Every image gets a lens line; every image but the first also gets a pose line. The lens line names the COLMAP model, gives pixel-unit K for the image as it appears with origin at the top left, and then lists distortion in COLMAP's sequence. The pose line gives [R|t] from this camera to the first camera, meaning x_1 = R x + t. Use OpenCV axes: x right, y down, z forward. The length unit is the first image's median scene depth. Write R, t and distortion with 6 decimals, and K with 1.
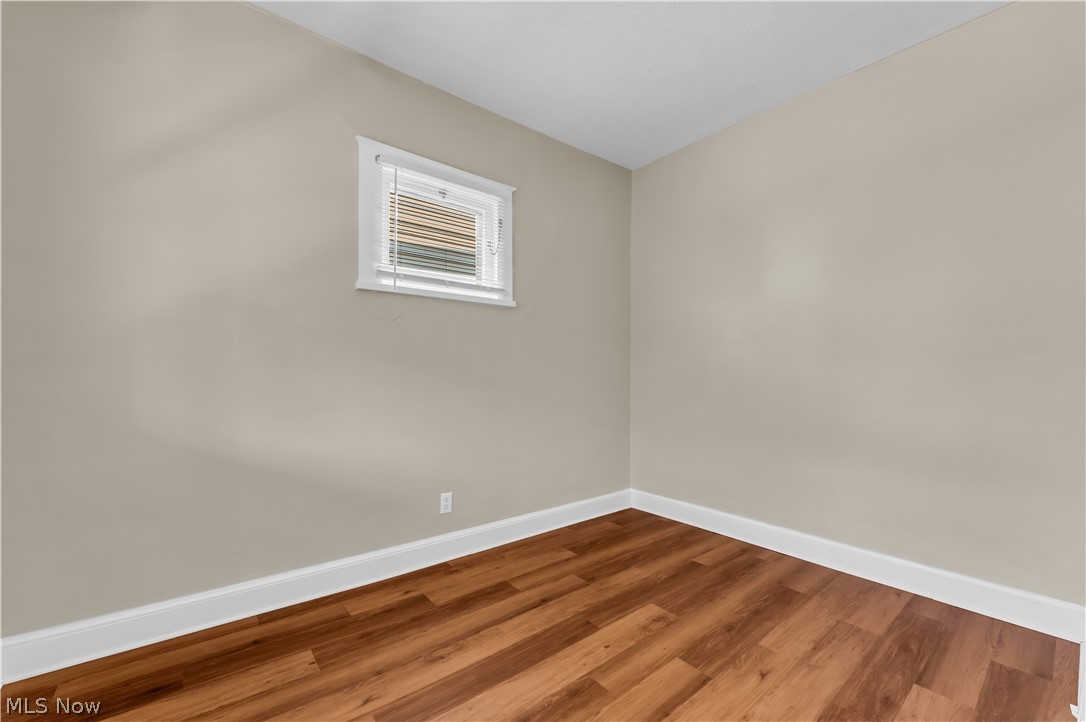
lens RADIAL K [[440.0, 0, 535.7], [0, 440.0, 369.0], [0, 0, 1]] dist [-0.000558, -0.000409]
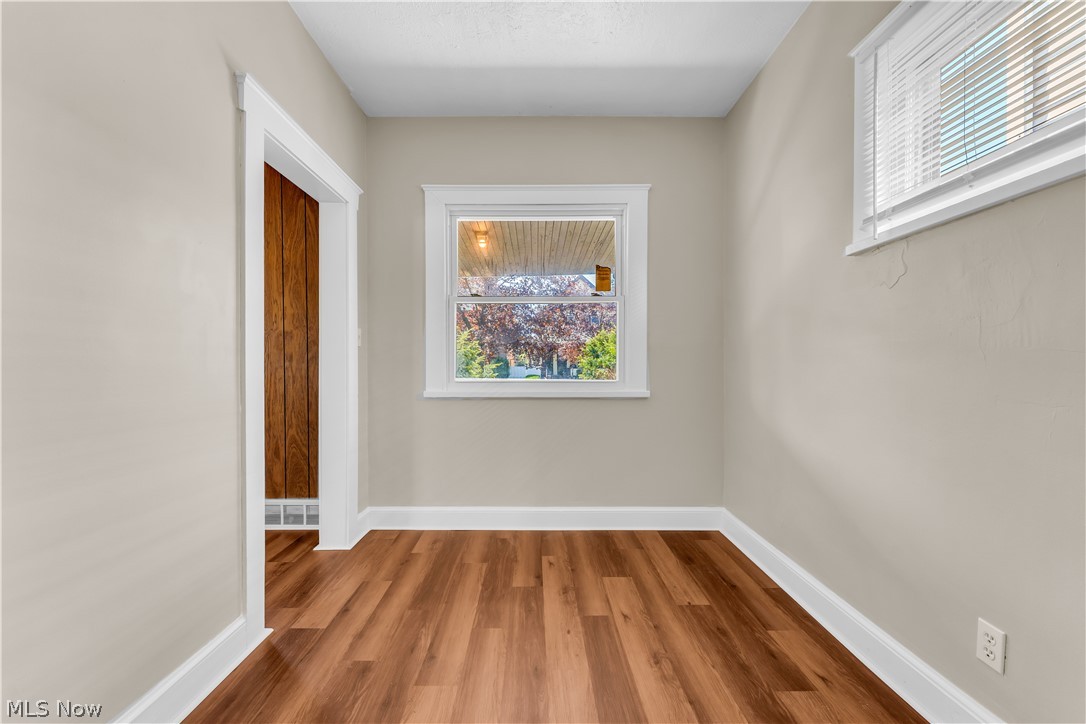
lens RADIAL K [[440.0, 0, 535.5], [0, 440.0, 365.8], [0, 0, 1]] dist [-0.000558, -0.000409]
pose [[-0.620726, -0.008096, -0.783985, 0.662432], [0.003497, 0.999908, -0.013096, 0.016581], [0.784019, -0.010871, -0.620641, 1.299213]]
